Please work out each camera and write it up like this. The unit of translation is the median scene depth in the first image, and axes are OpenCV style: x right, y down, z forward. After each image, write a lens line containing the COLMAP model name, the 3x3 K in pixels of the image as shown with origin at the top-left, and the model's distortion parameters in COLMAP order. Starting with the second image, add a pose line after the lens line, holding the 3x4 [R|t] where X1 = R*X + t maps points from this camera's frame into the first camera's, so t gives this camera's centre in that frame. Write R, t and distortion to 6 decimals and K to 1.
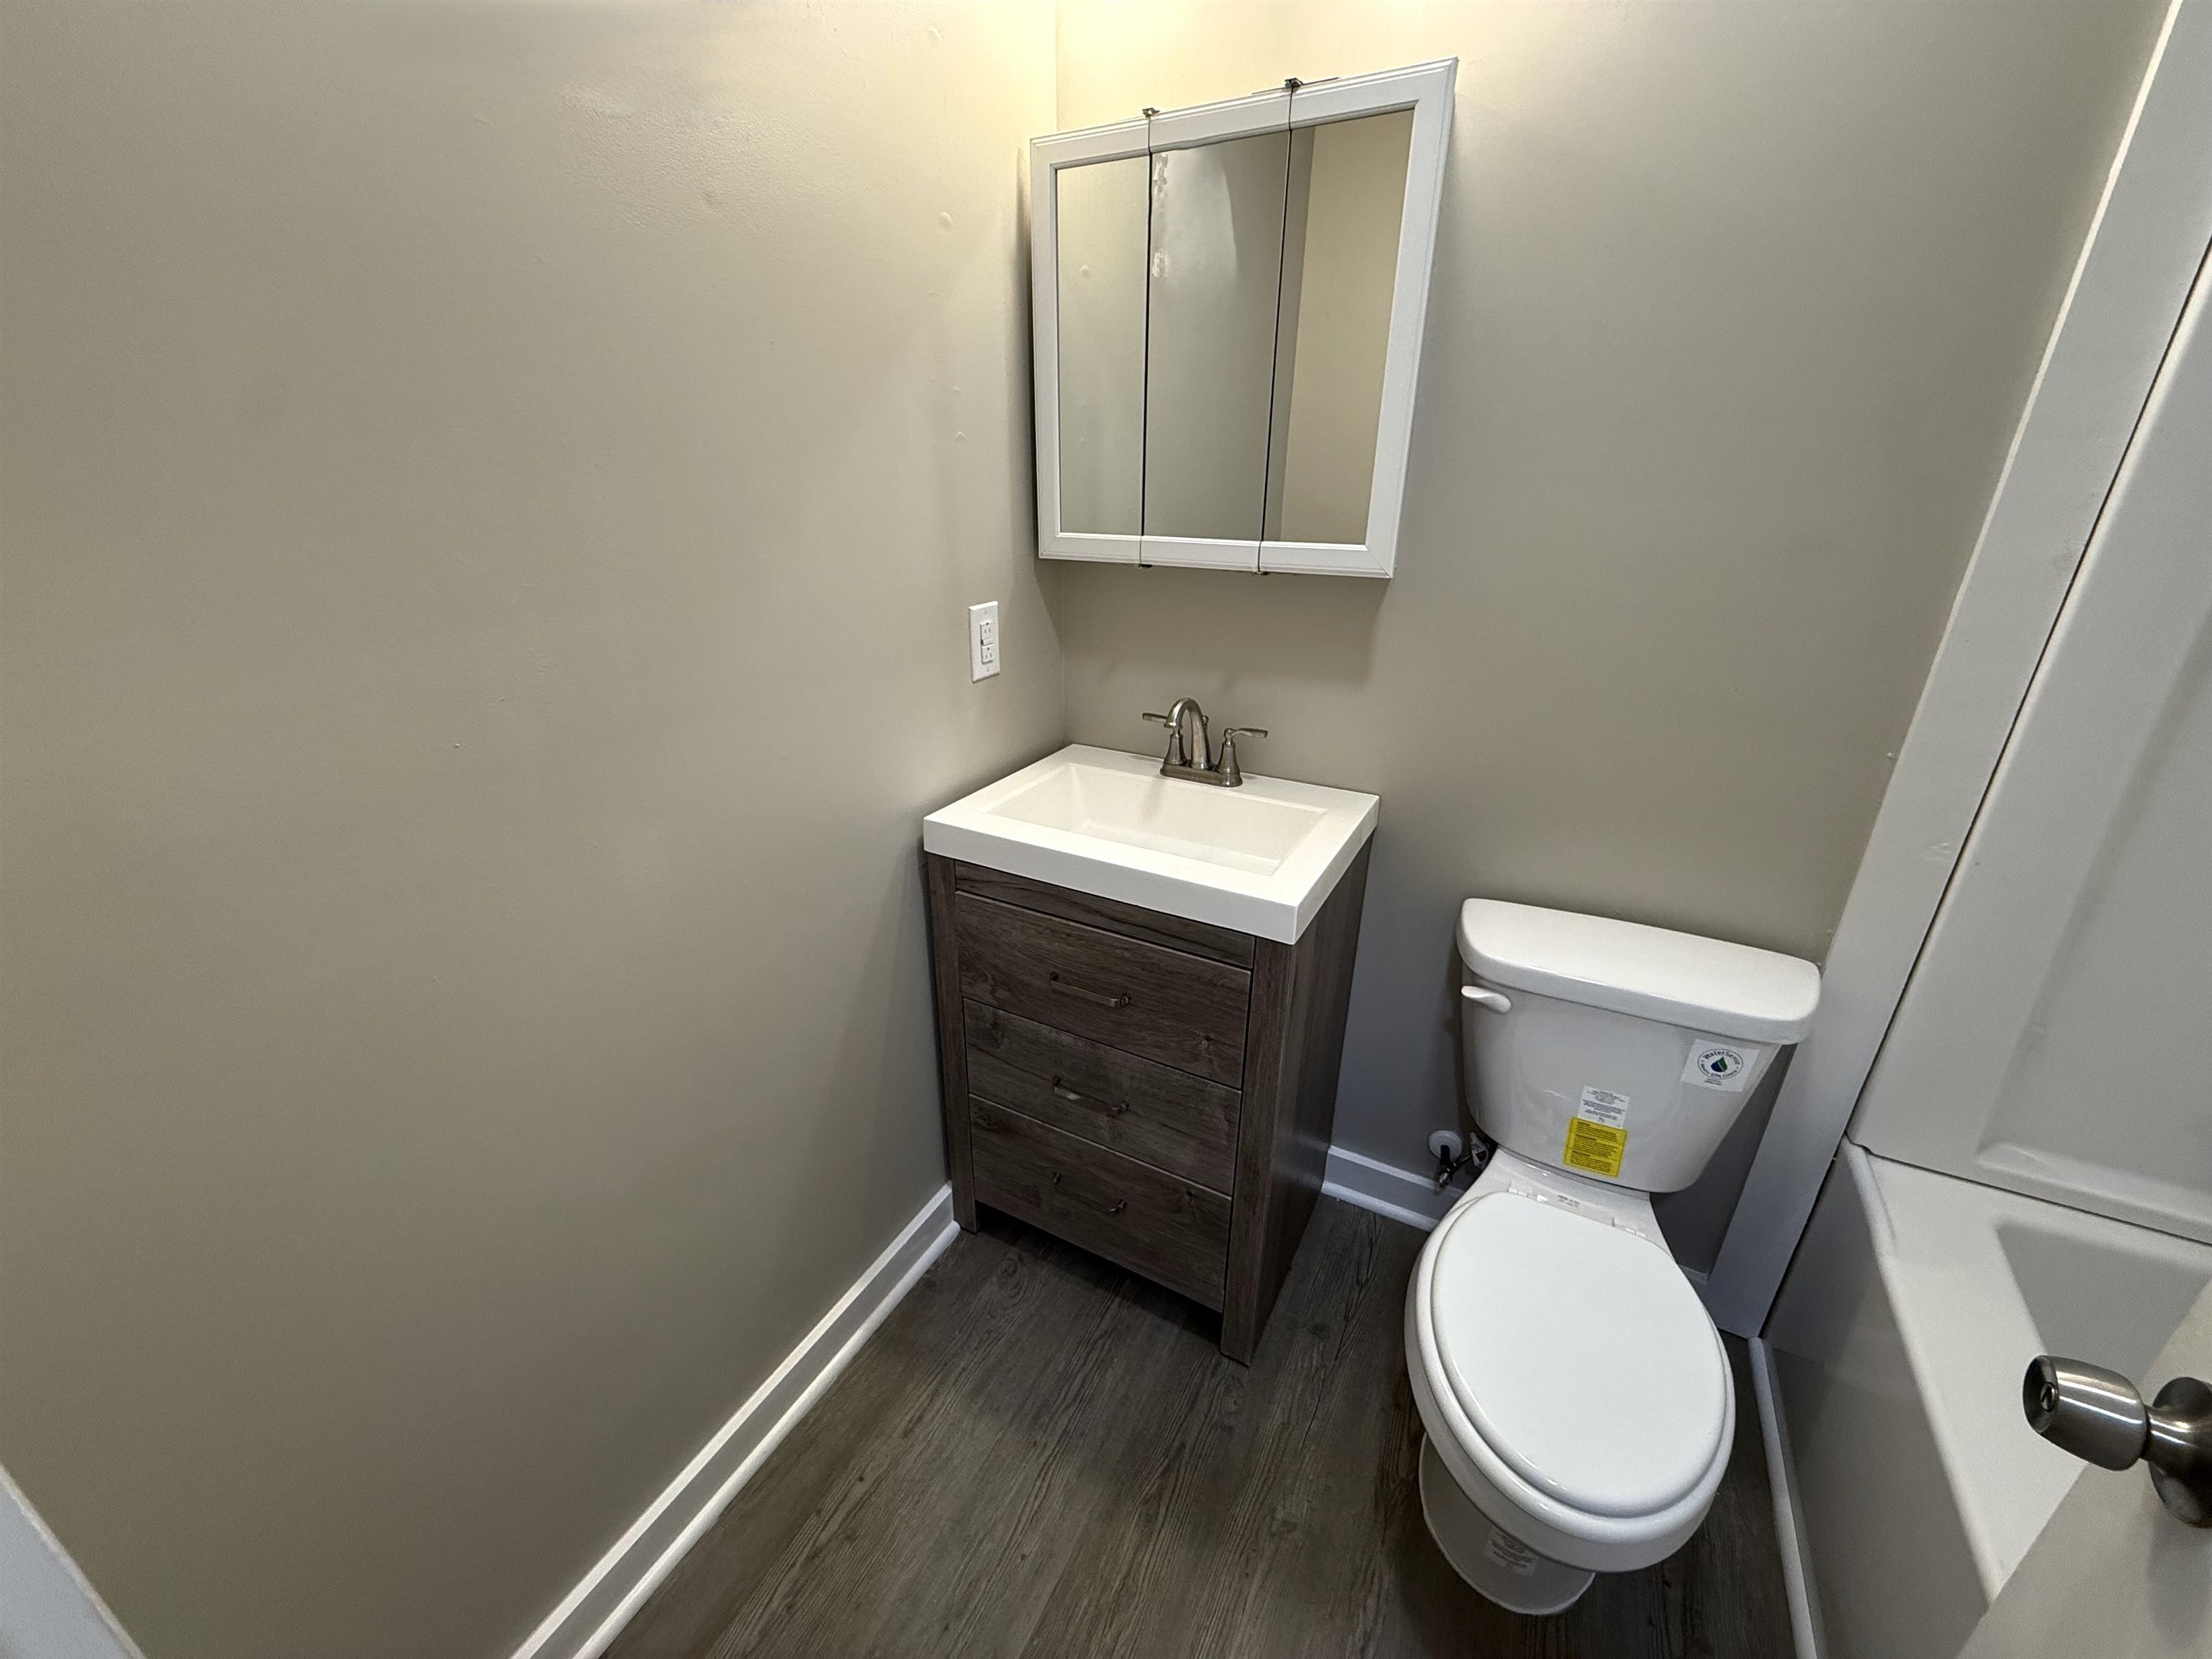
lens RADIAL K [[879.1, 0, 1103.4], [0, 879.1, 830.5], [0, 0, 1]] dist [0.000161, 0.000304]
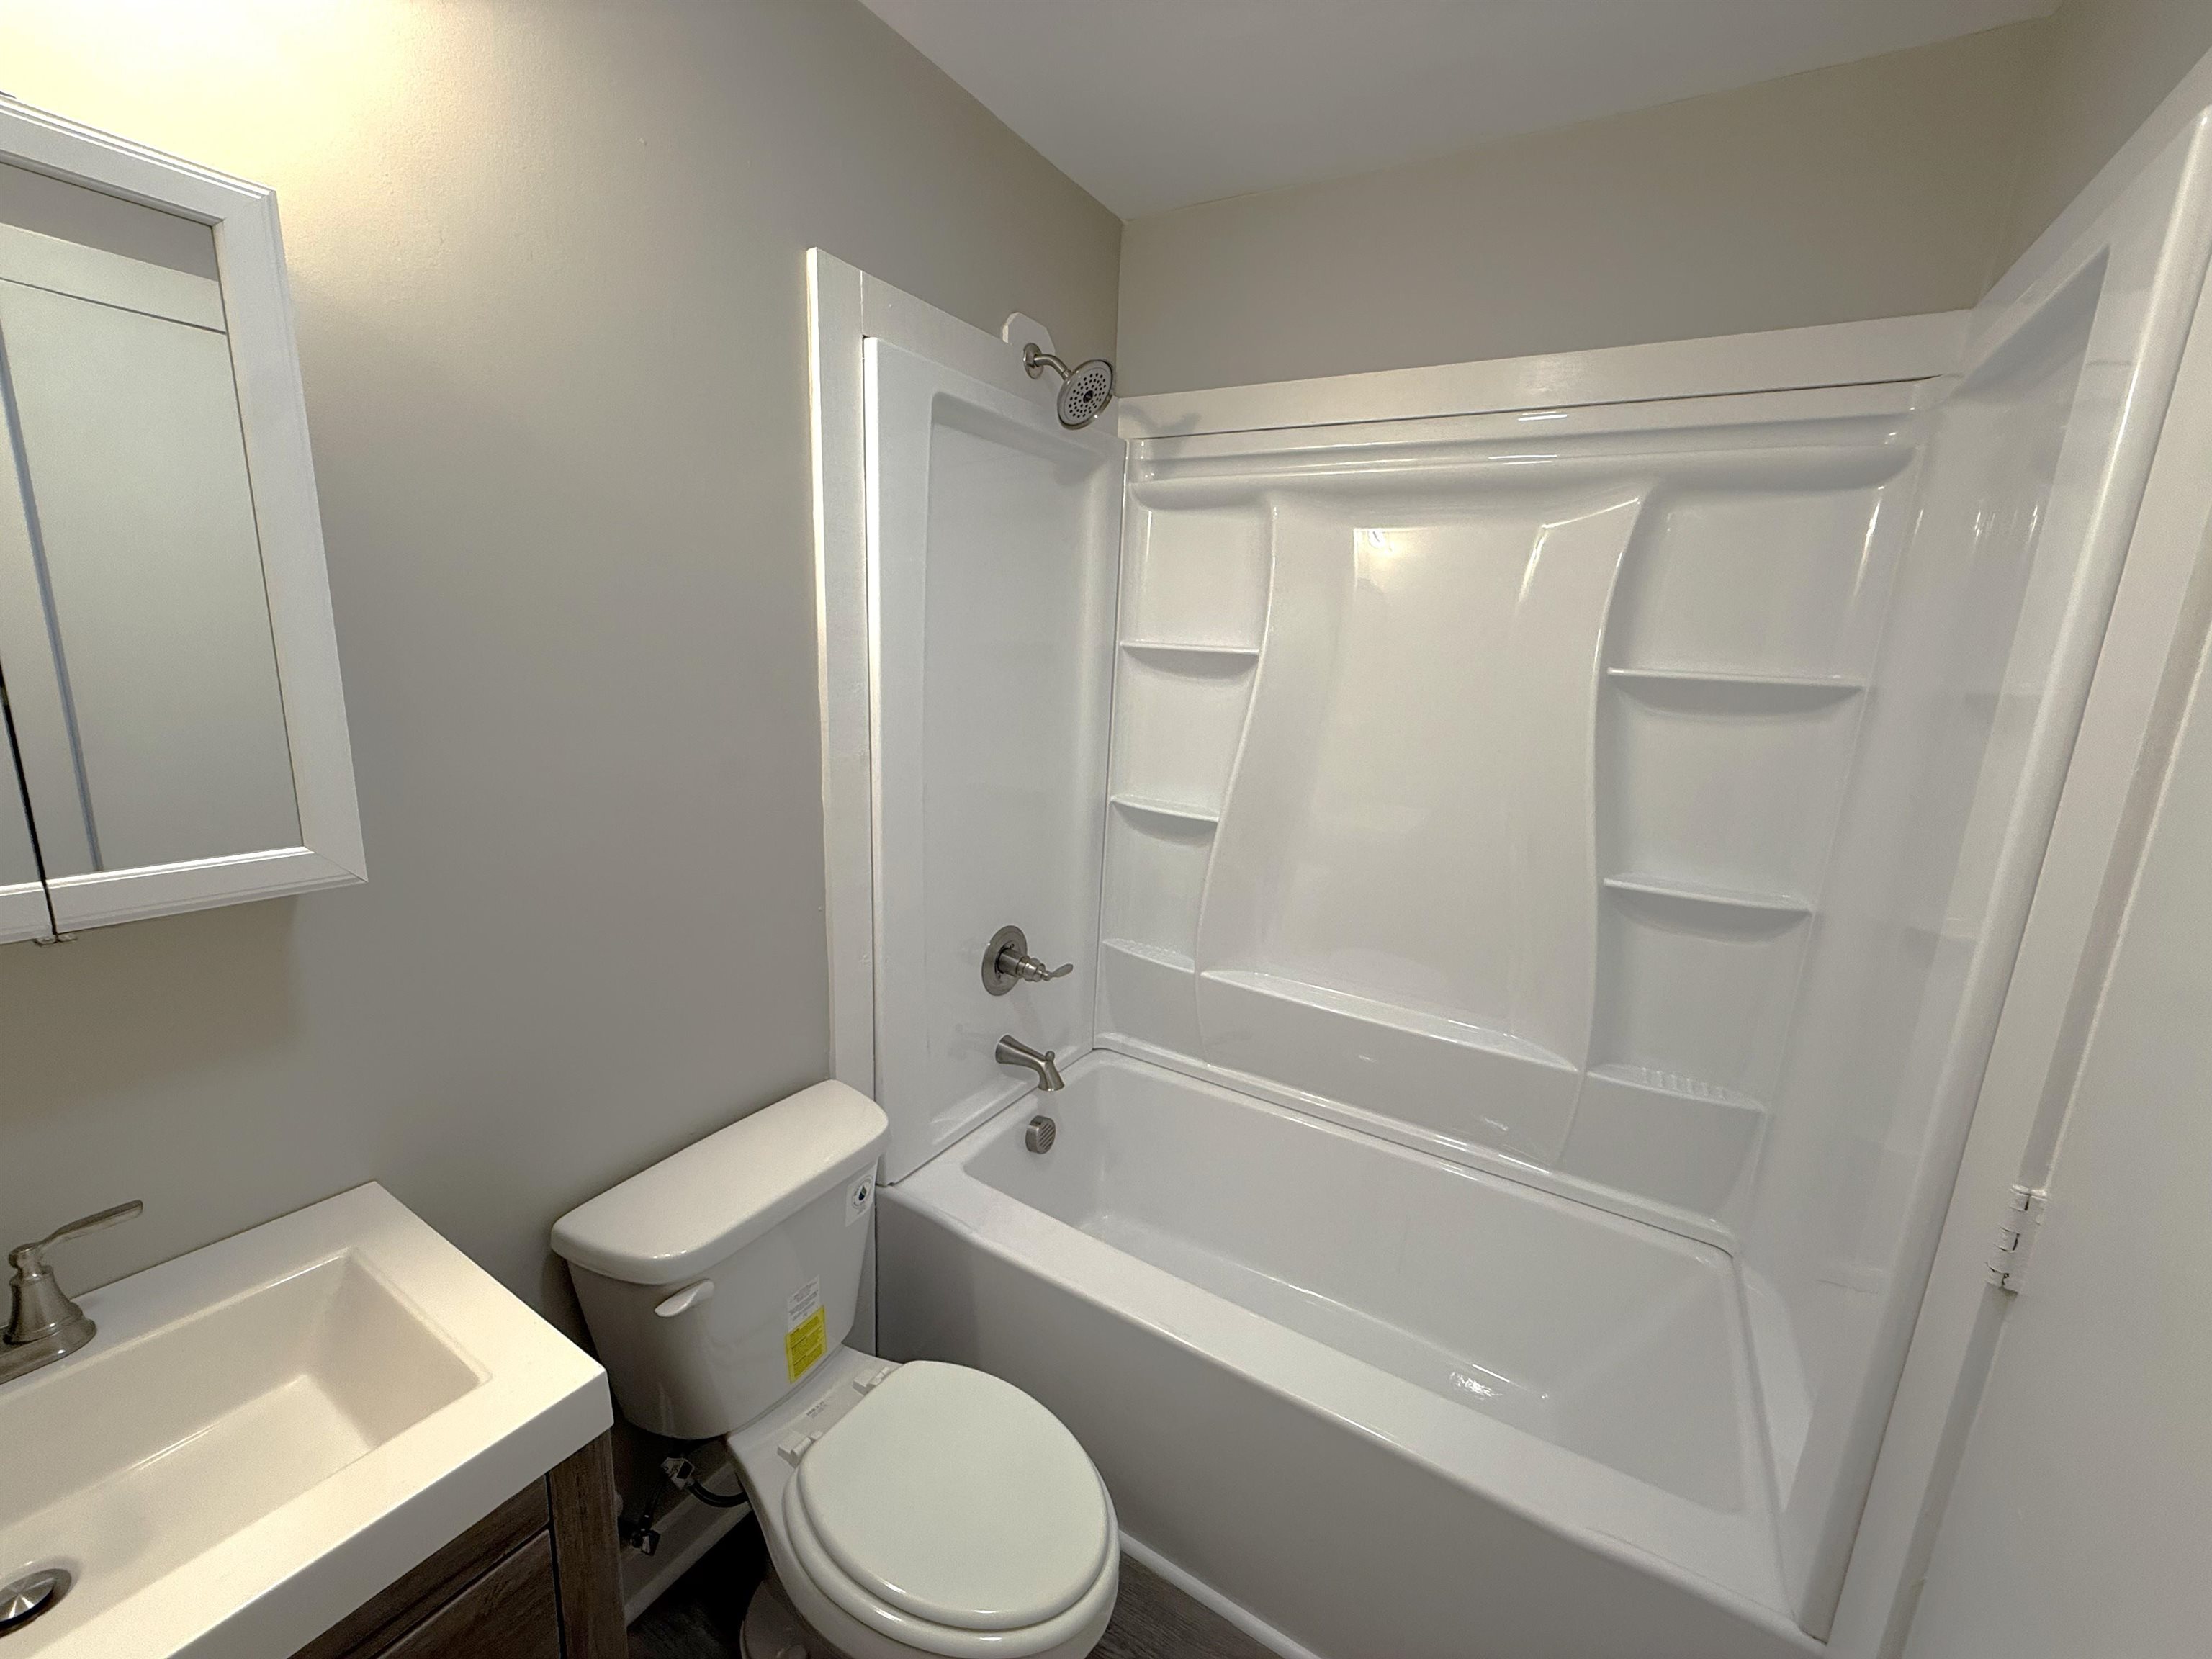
lens RADIAL K [[879.1, 0, 1103.4], [0, 879.1, 830.5], [0, 0, 1]] dist [0.000161, 0.000304]
pose [[0.049954, -0.204629, 0.977564, -0.293019], [0.345815, 0.921785, 0.175282, -0.244905], [-0.936972, 0.329301, 0.116811, 0.377400]]
